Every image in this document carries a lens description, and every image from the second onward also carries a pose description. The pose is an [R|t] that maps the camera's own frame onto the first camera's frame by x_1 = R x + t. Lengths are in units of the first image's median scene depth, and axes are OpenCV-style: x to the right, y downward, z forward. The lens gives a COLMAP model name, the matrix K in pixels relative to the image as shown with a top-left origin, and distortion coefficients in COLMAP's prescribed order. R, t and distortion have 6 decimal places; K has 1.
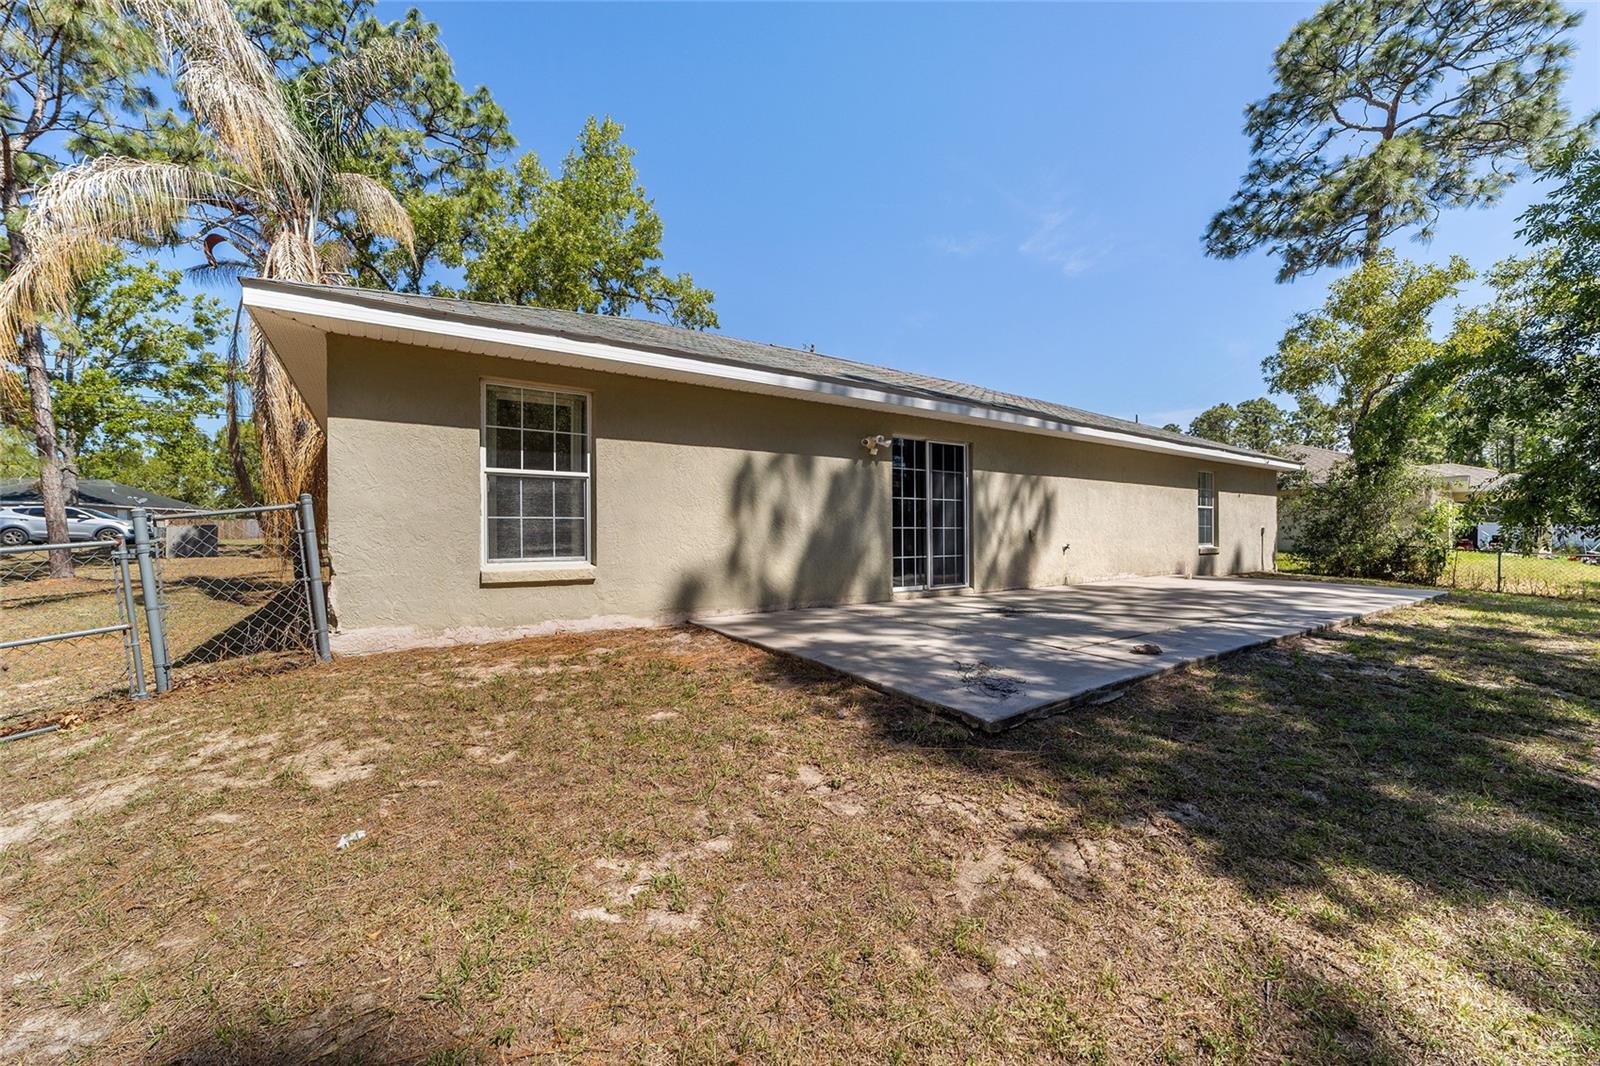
lens RADIAL K [[614.2, 0, 789.2], [0, 614.2, 527.5], [0, 0, 1]] dist [-0.012608, 0.007123]
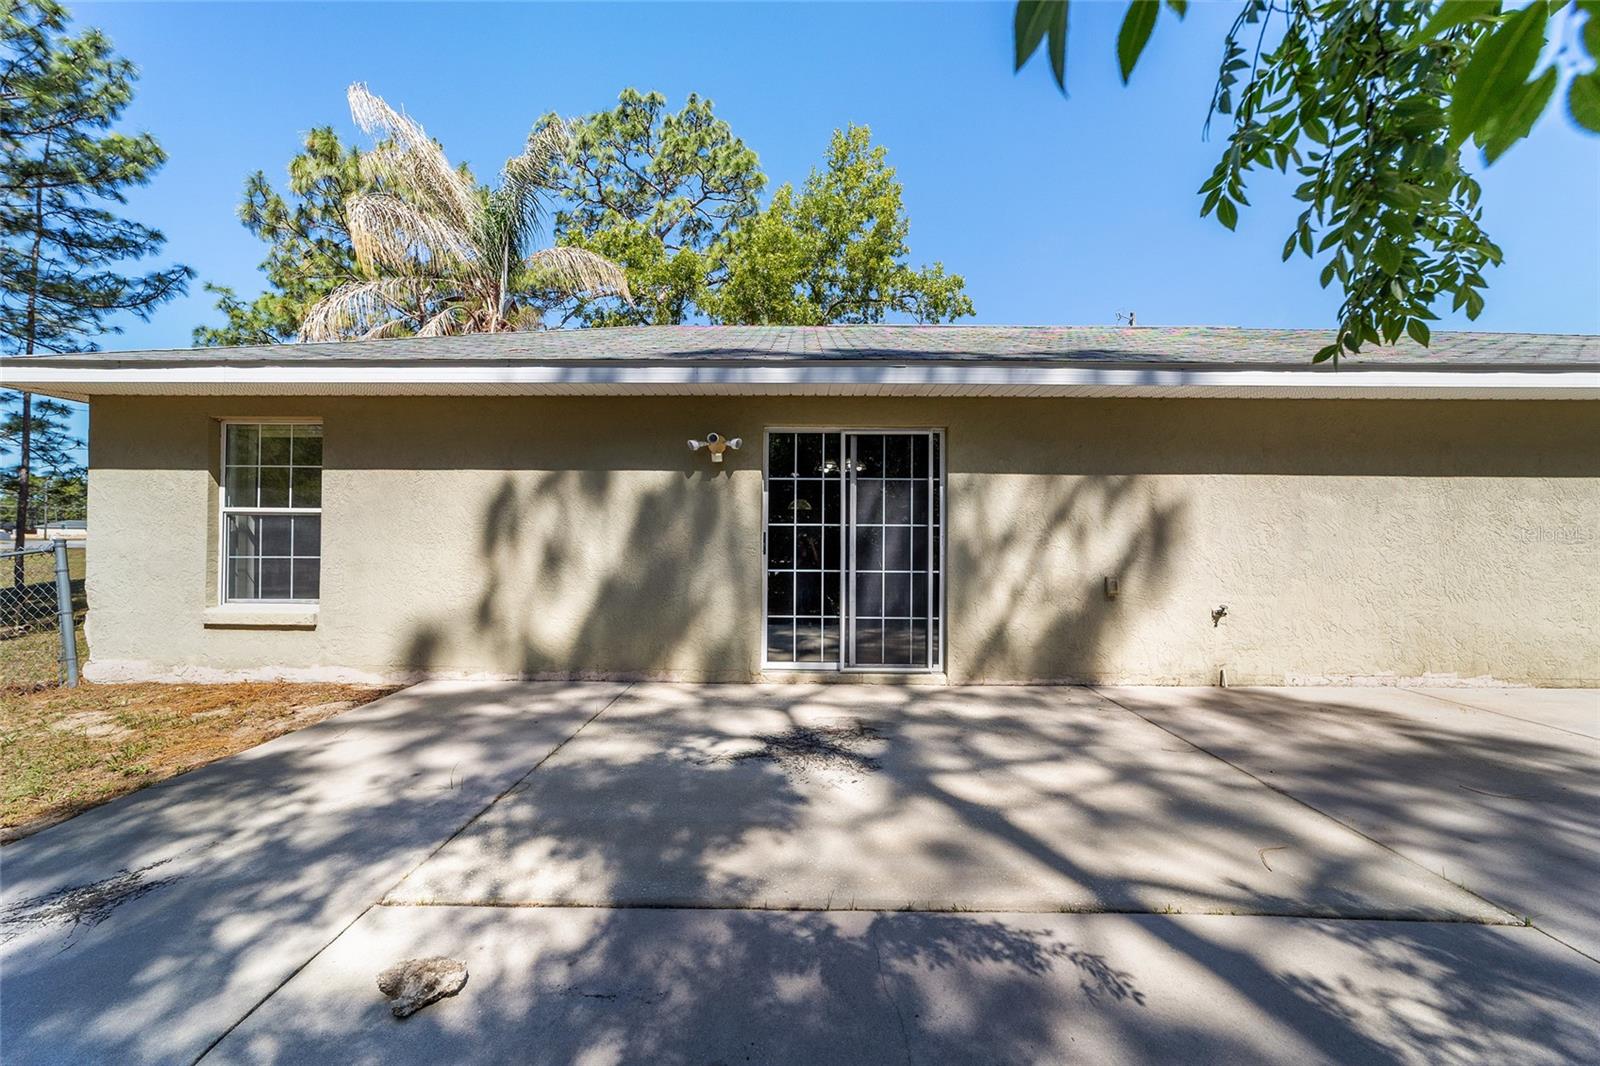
lens RADIAL K [[614.2, 0, 800.5], [0, 614.2, 527.6], [0, 0, 1]] dist [-0.012608, 0.007123]
pose [[0.823284, -0.006015, -0.567597, 0.625167], [-0.002325, 0.999900, -0.013969, -0.039229], [0.567624, 0.012820, 0.823188, 0.524901]]
